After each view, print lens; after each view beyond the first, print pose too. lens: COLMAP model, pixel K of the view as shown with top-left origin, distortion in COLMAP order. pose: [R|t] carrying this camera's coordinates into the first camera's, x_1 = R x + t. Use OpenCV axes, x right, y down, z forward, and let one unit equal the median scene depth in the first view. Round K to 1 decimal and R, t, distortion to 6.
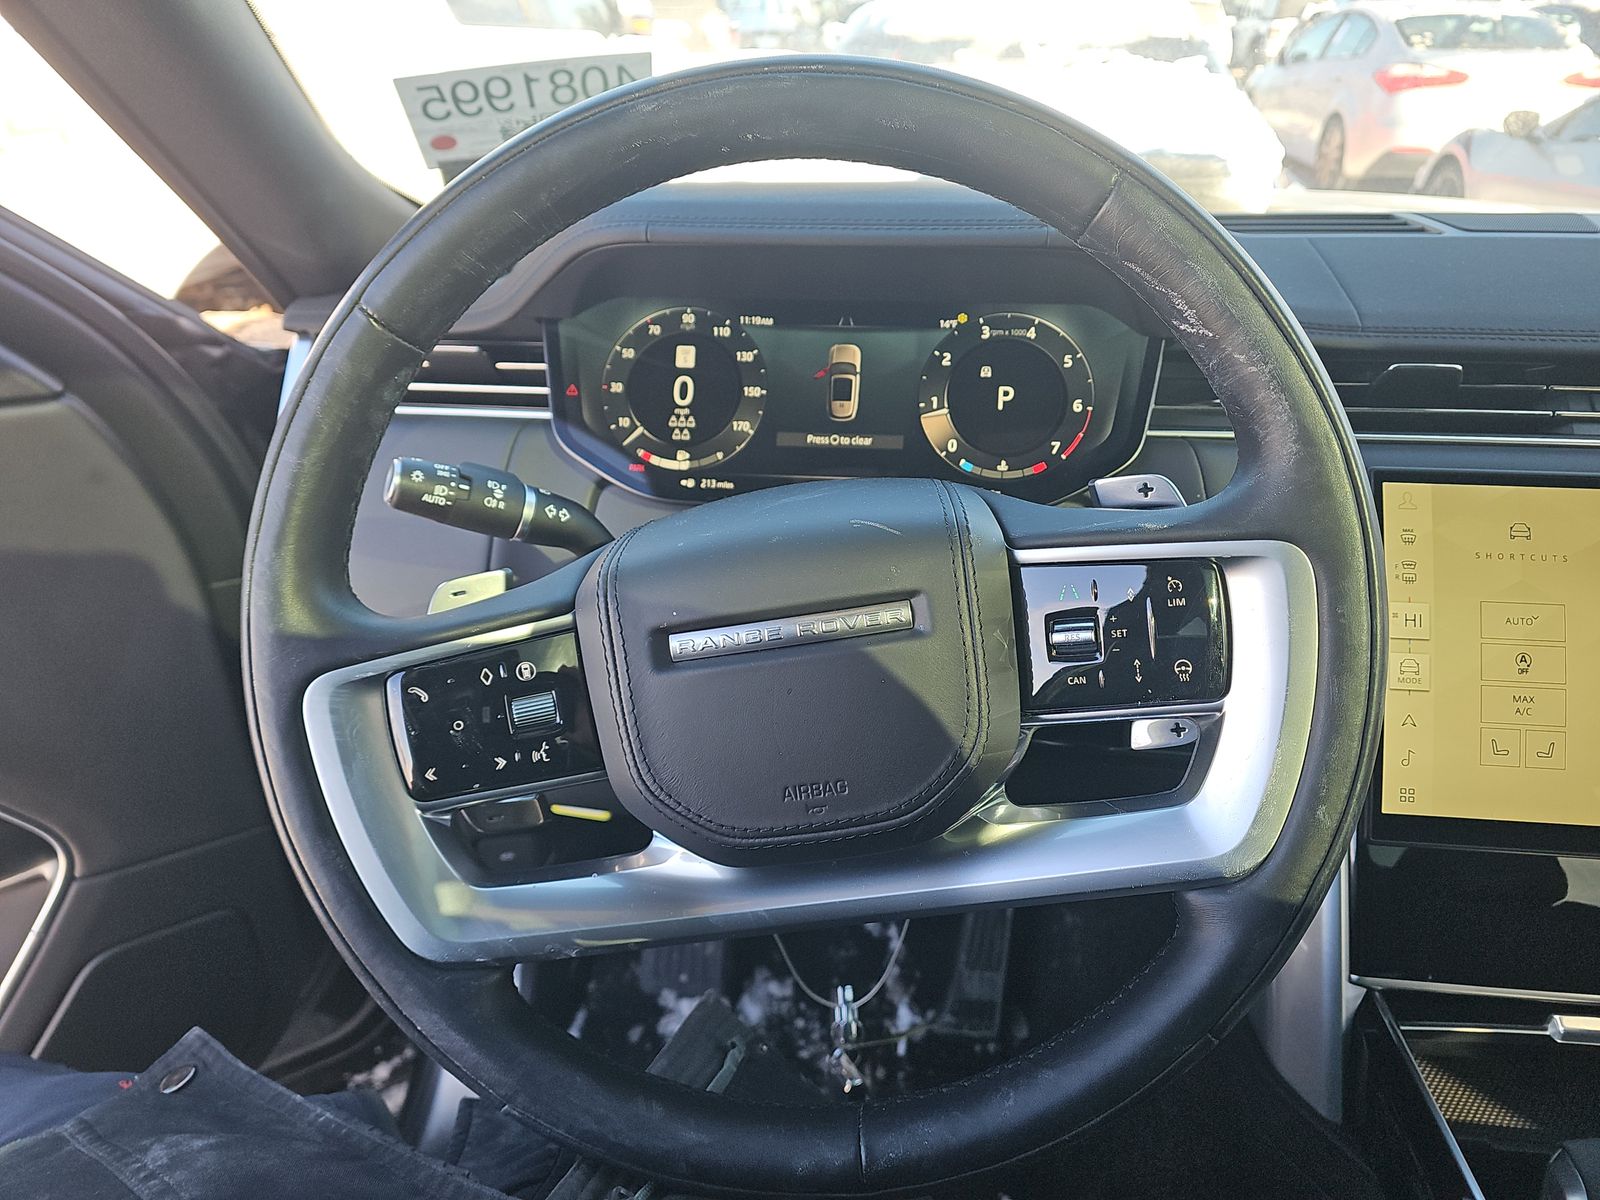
lens RADIAL K [[1057.0, 0, 806.4], [0, 1057.0, 602.5], [0, 0, 1]] dist [0.057259, -0.040650]
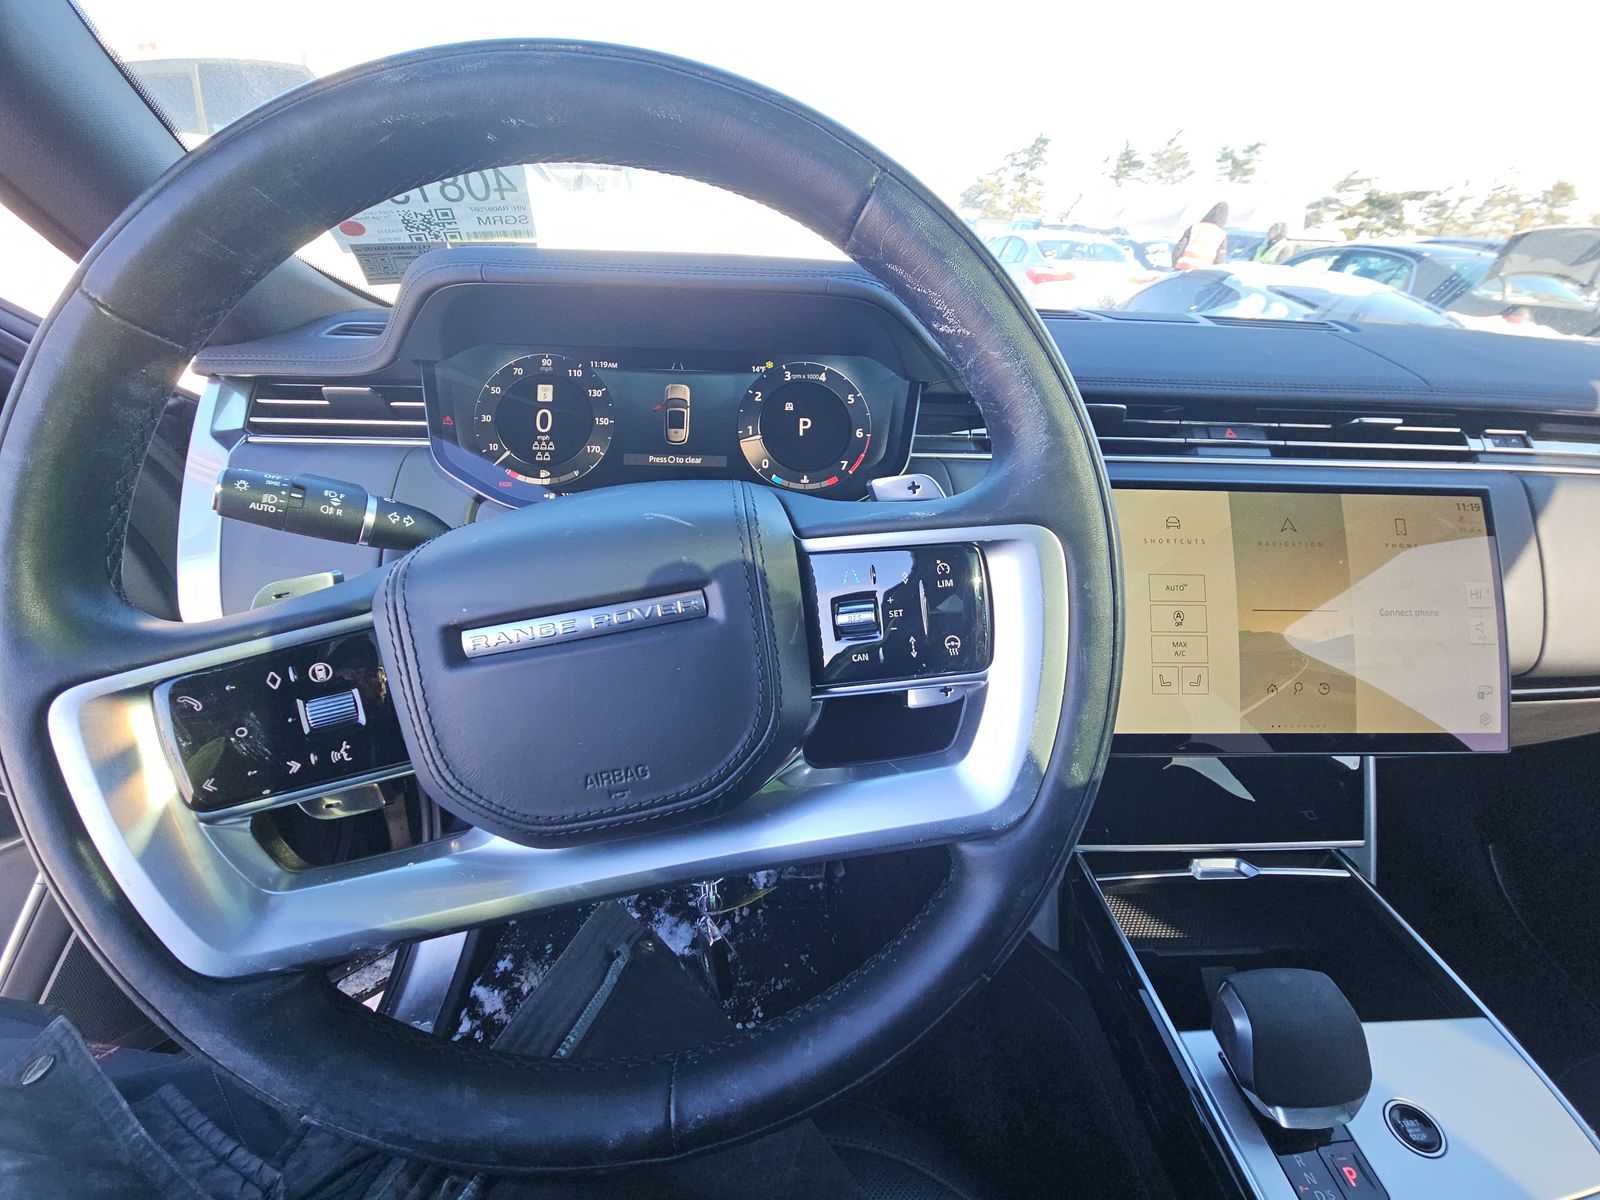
lens RADIAL K [[630.3, 0, 803.0], [0, 630.3, 584.0], [0, 0, 1]] dist [0.000110, 0.000197]
pose [[0.989800, -0.031690, 0.138892, 0.100634], [0.031913, 0.999490, 0.000620, -0.004148], [-0.138840, 0.003819, 0.990307, 0.336466]]
